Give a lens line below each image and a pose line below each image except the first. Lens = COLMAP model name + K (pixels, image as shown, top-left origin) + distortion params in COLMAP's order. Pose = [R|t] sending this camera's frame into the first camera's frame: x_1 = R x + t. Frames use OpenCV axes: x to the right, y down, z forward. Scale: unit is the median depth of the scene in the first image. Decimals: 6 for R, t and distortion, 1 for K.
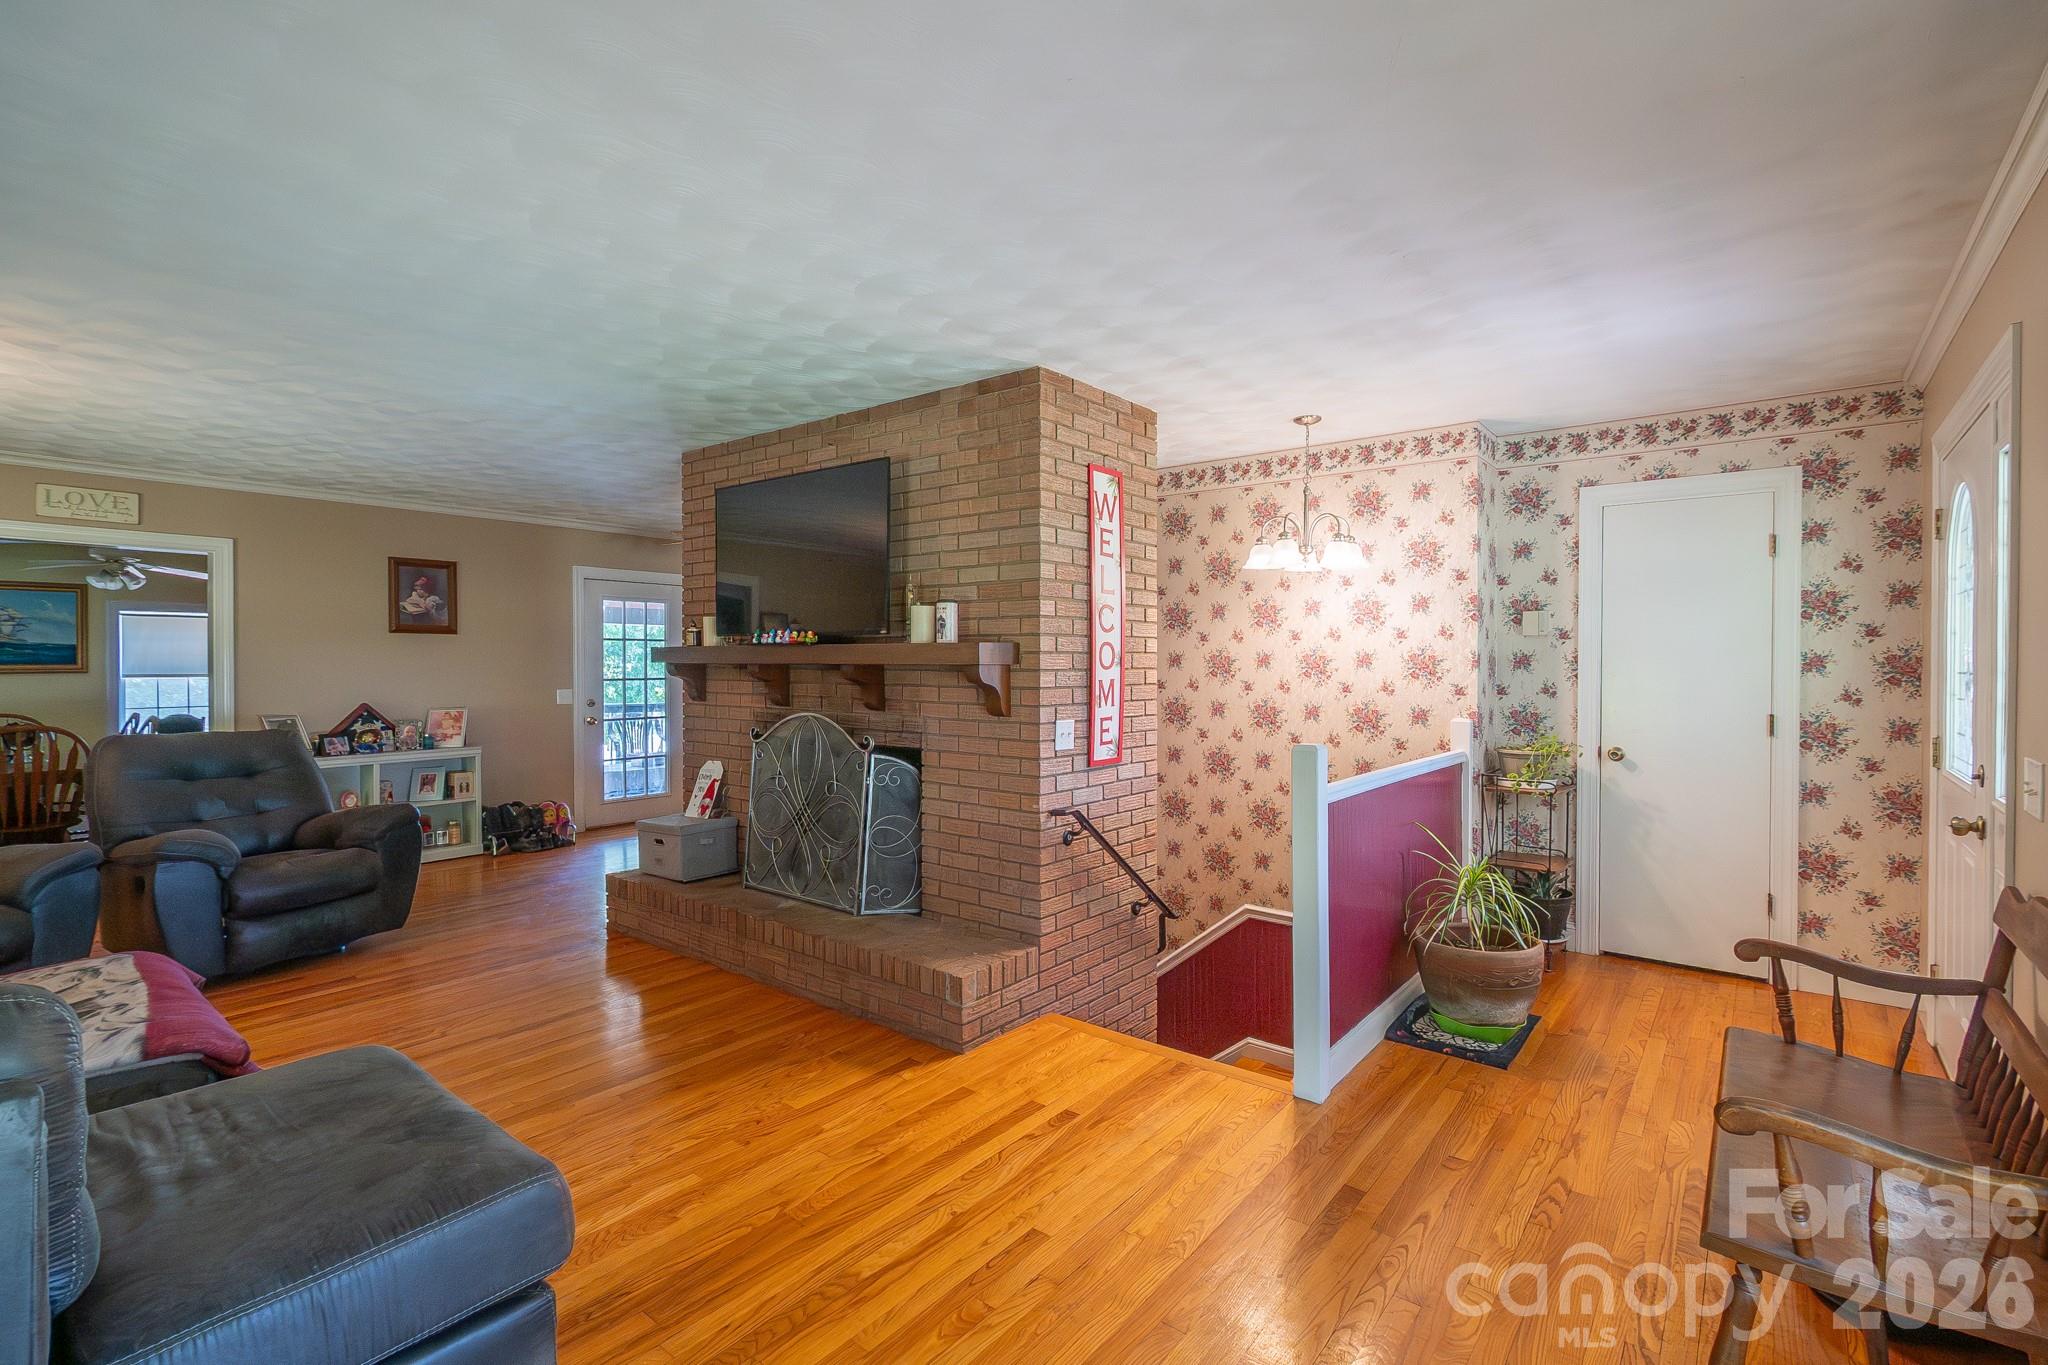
lens RADIAL K [[932.7, 0, 1028.7], [0, 932.7, 667.0], [0, 0, 1]] dist [0.000490, 0.000036]
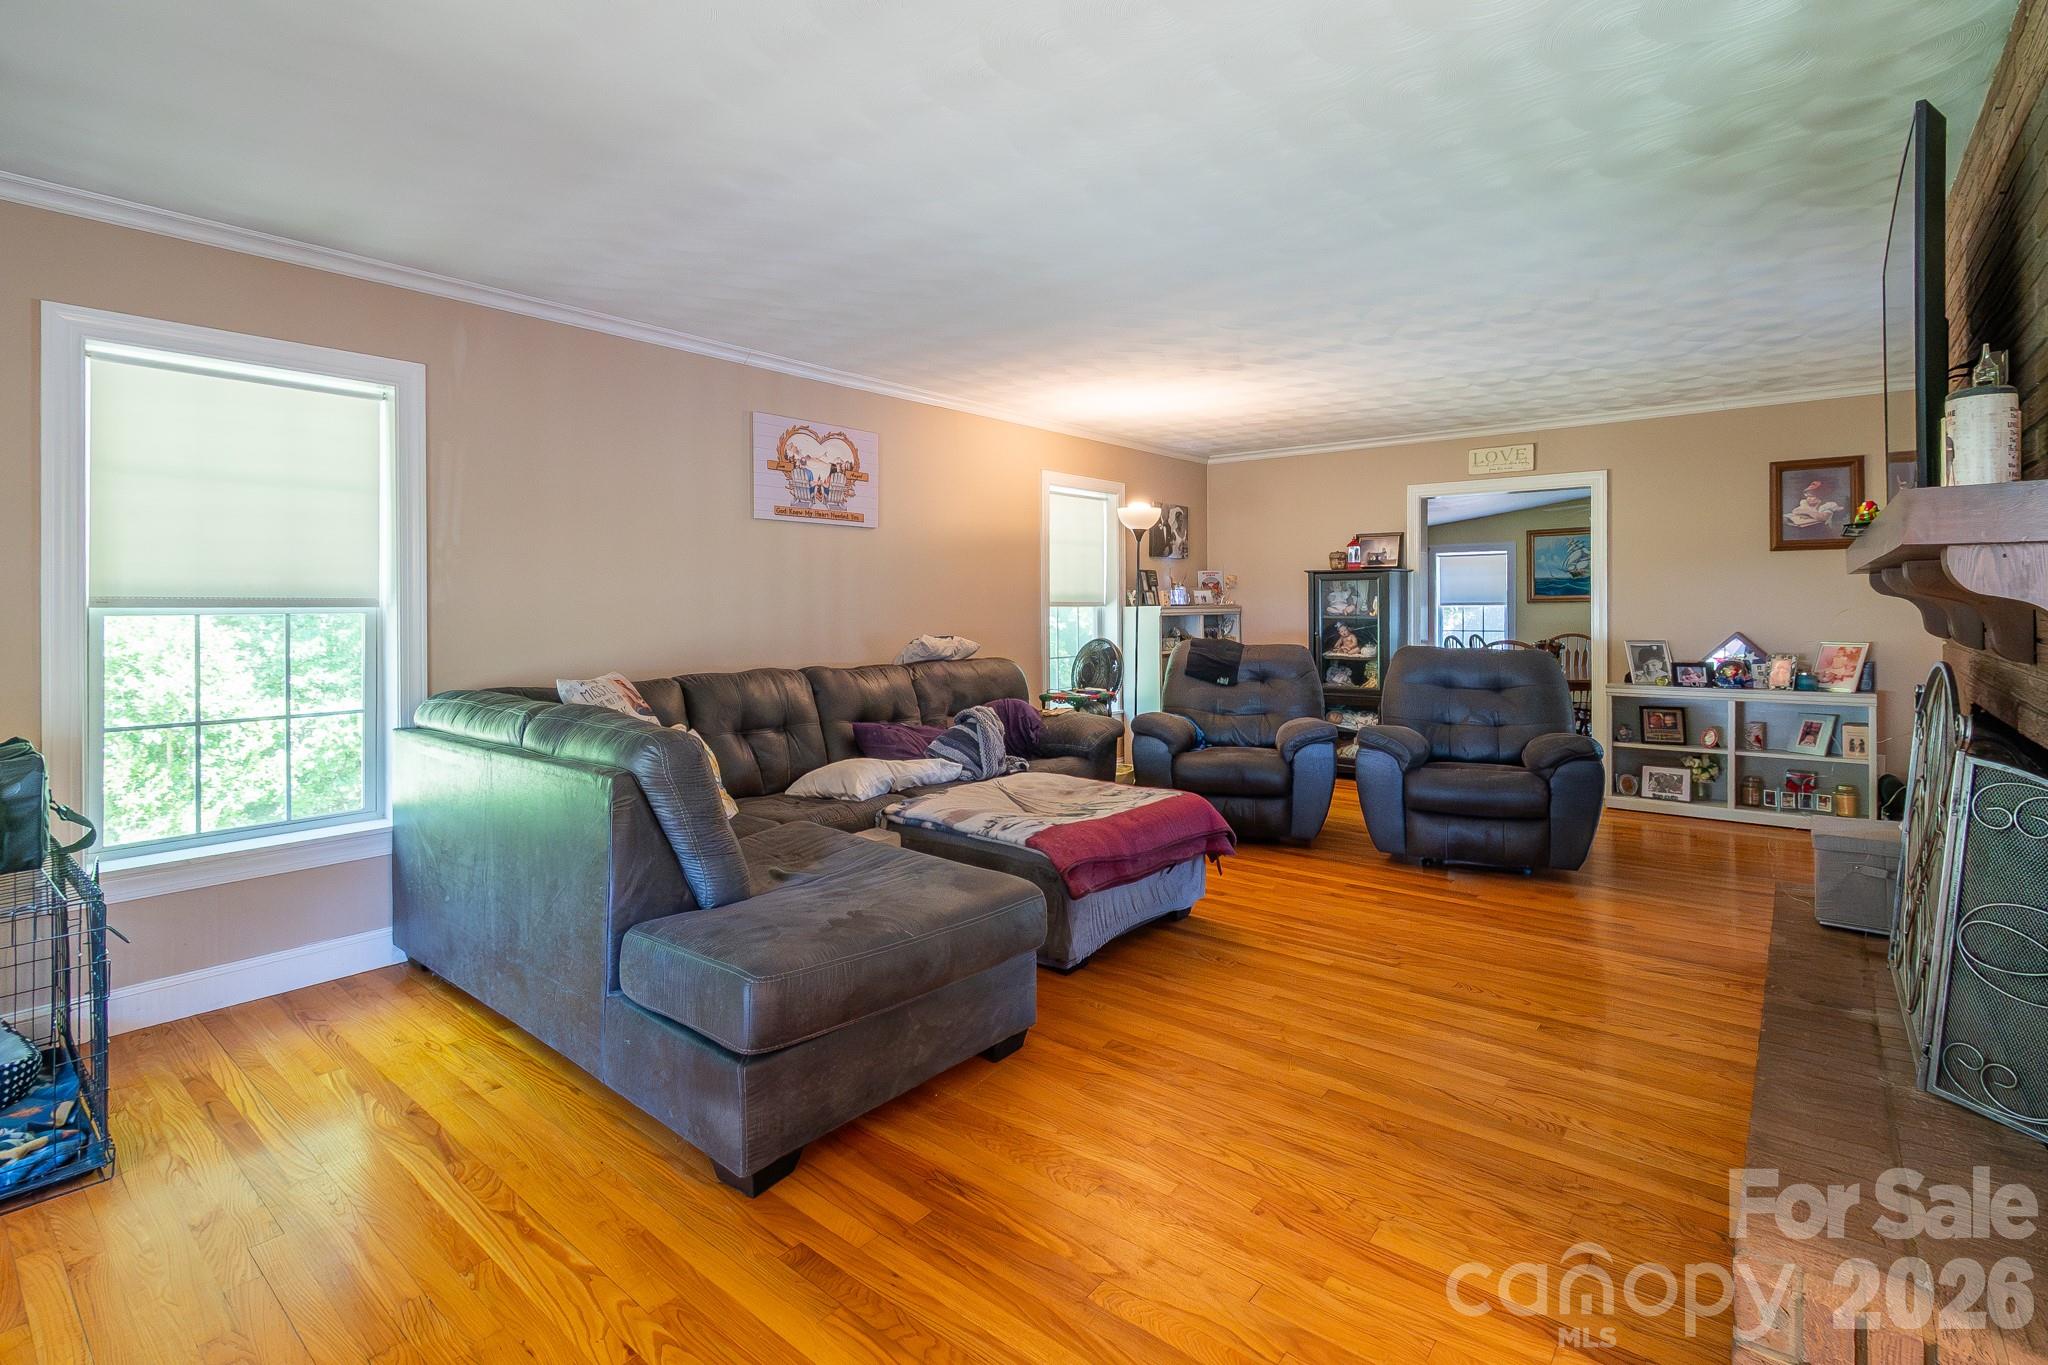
lens RADIAL K [[930.0, 0, 1029.0], [0, 930.0, 600.3], [0, 0, 1]] dist [0.000195, 0.000017]
pose [[-0.005180, -0.005026, -0.999974, 0.253723], [0.001003, 0.999987, -0.005032, 0.017906], [0.999986, -0.001029, -0.005174, 0.478833]]
